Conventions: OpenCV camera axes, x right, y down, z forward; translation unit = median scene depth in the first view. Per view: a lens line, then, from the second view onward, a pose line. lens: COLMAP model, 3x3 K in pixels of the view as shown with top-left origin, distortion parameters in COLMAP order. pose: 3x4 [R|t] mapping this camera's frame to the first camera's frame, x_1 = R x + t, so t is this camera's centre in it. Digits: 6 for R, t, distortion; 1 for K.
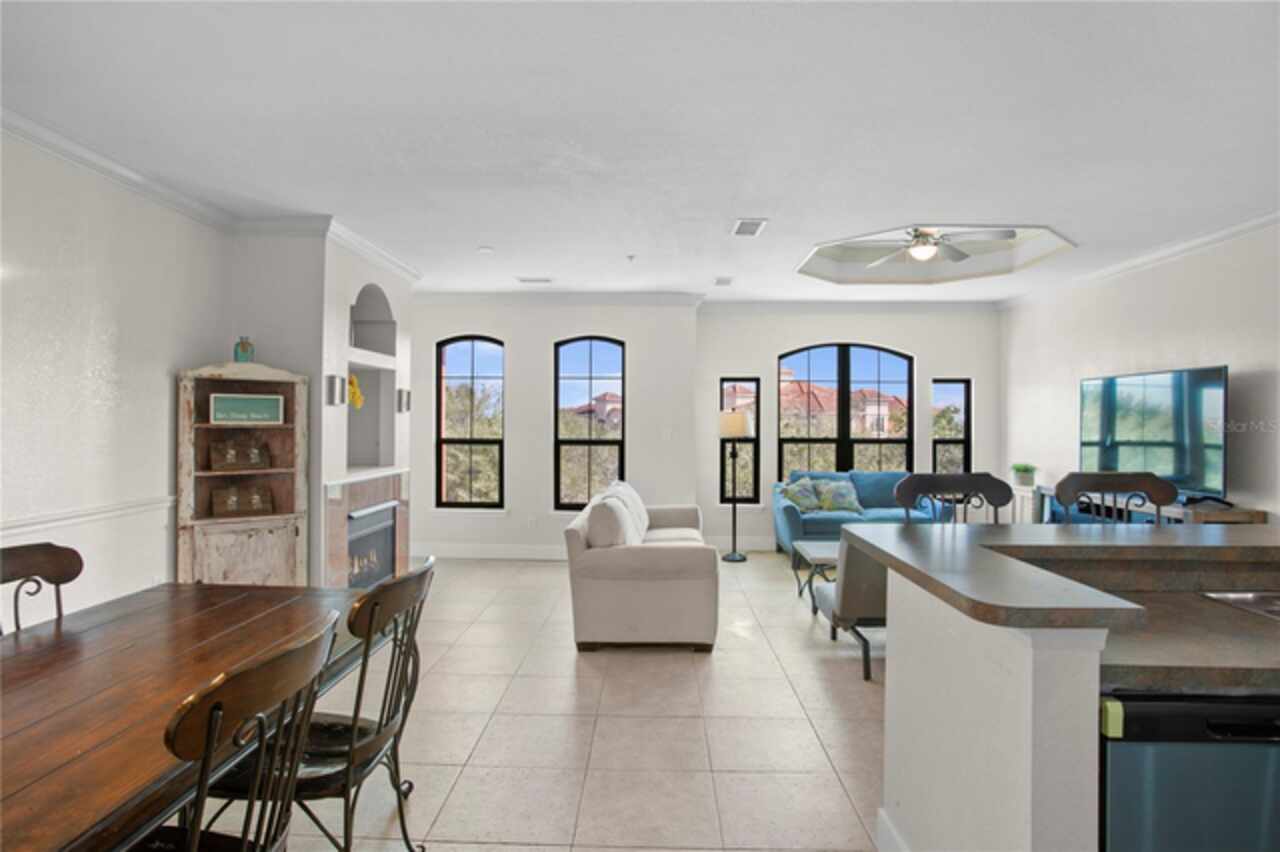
lens RADIAL K [[685.6, 0, 640.0], [0, 685.6, 426.0], [0, 0, 1]] dist [-0.058550, 0.000124]
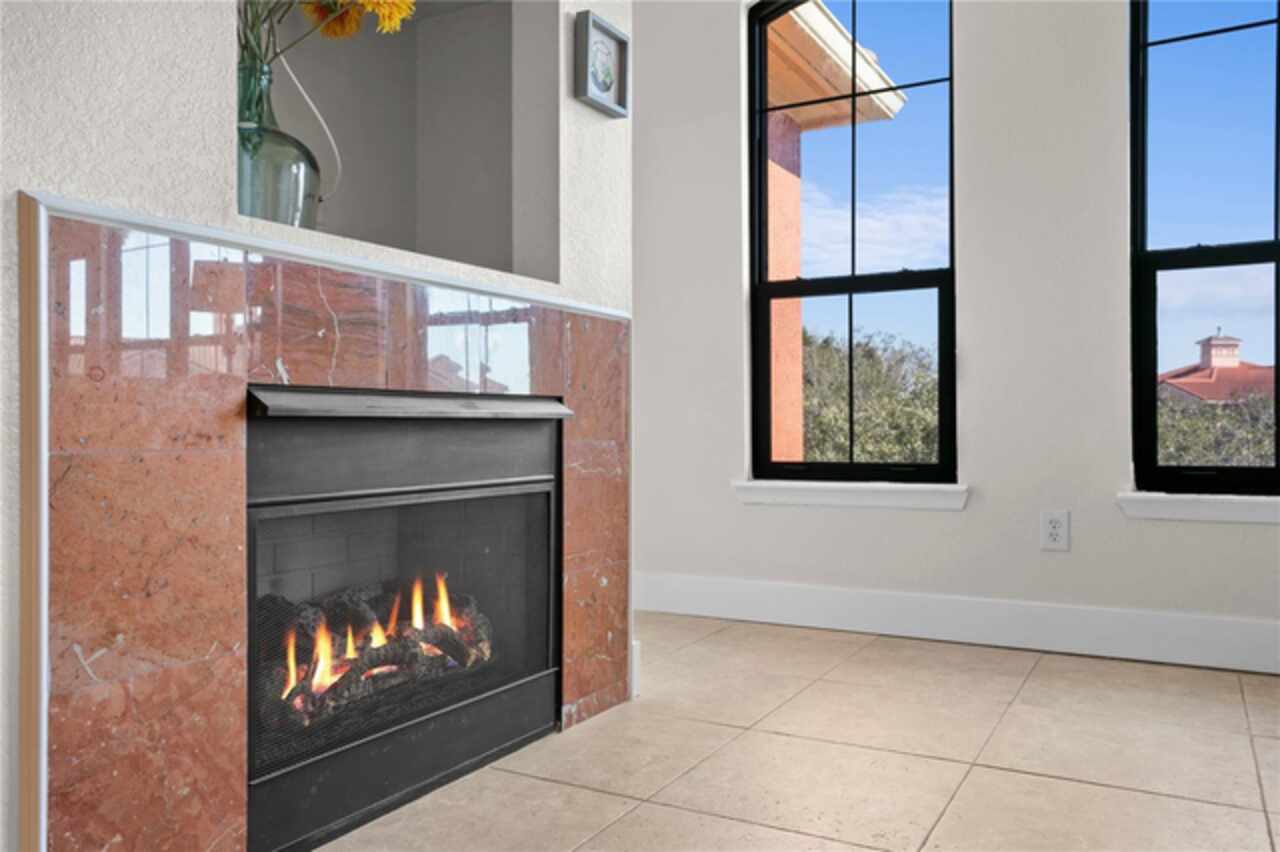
lens RADIAL K [[984.9, 0, 640.0], [0, 984.9, 426.0], [0, 0, 1]] dist [0.001601, 0.000577]
pose [[0.883605, -0.008601, -0.468155, -0.124736], [0.006214, 0.999959, -0.006642, 0.105856], [0.468192, 0.002960, 0.883622, 0.574108]]
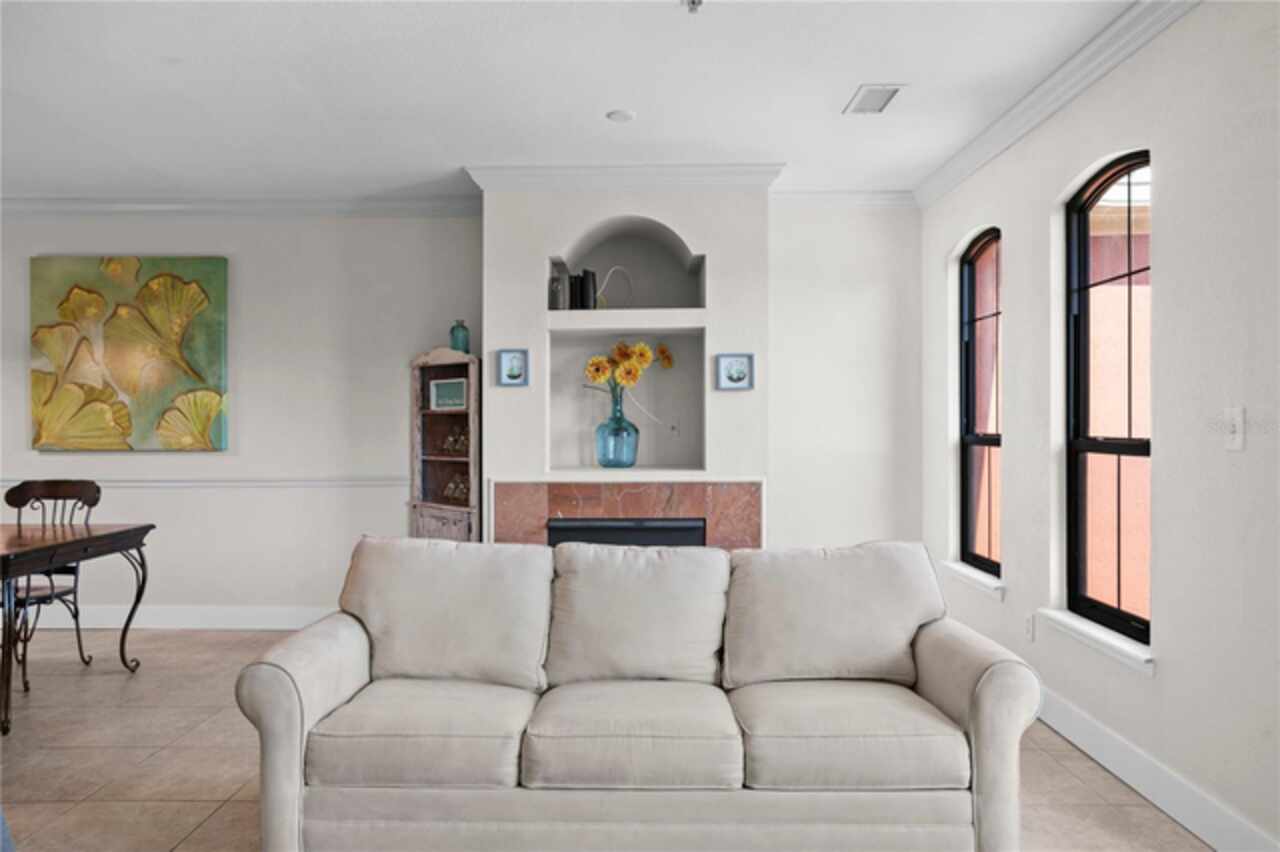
lens RADIAL K [[878.8, 0, 640.0], [0, 878.8, 426.0], [0, 0, 1]] dist [-0.040890, 0.051555]
pose [[0.007567, -0.001967, -0.999969, 0.444632], [-0.000360, 0.999998, -0.001970, 0.014962], [0.999971, 0.000375, 0.007566, 0.810296]]
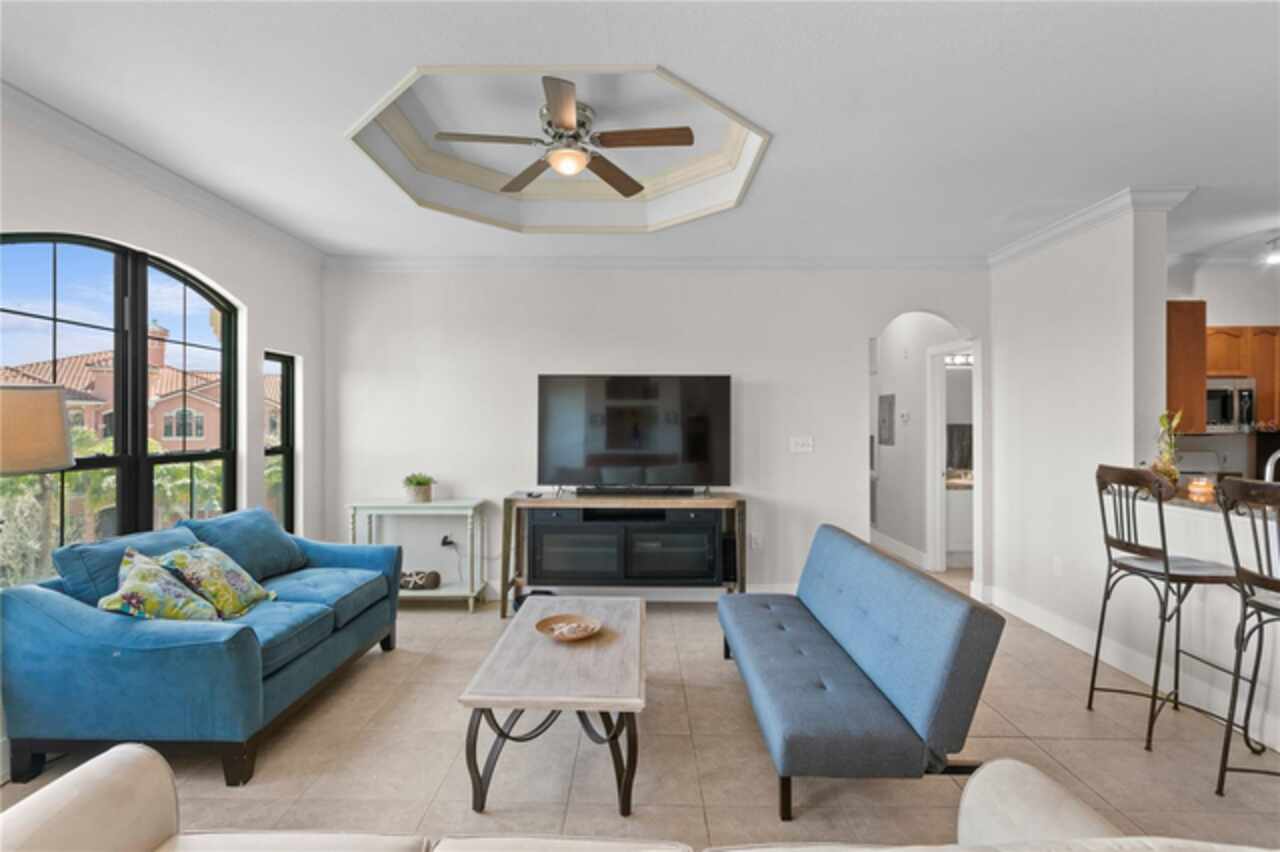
lens RADIAL K [[611.8, 0, 634.5], [0, 611.8, 420.3], [0, 0, 1]] dist [0.011098, 0.000413]
pose [[-0.014783, 0.001011, 0.999890, -0.149958], [0.003193, 0.999994, -0.000964, -0.004991], [-0.999886, 0.003178, -0.014786, 0.782733]]
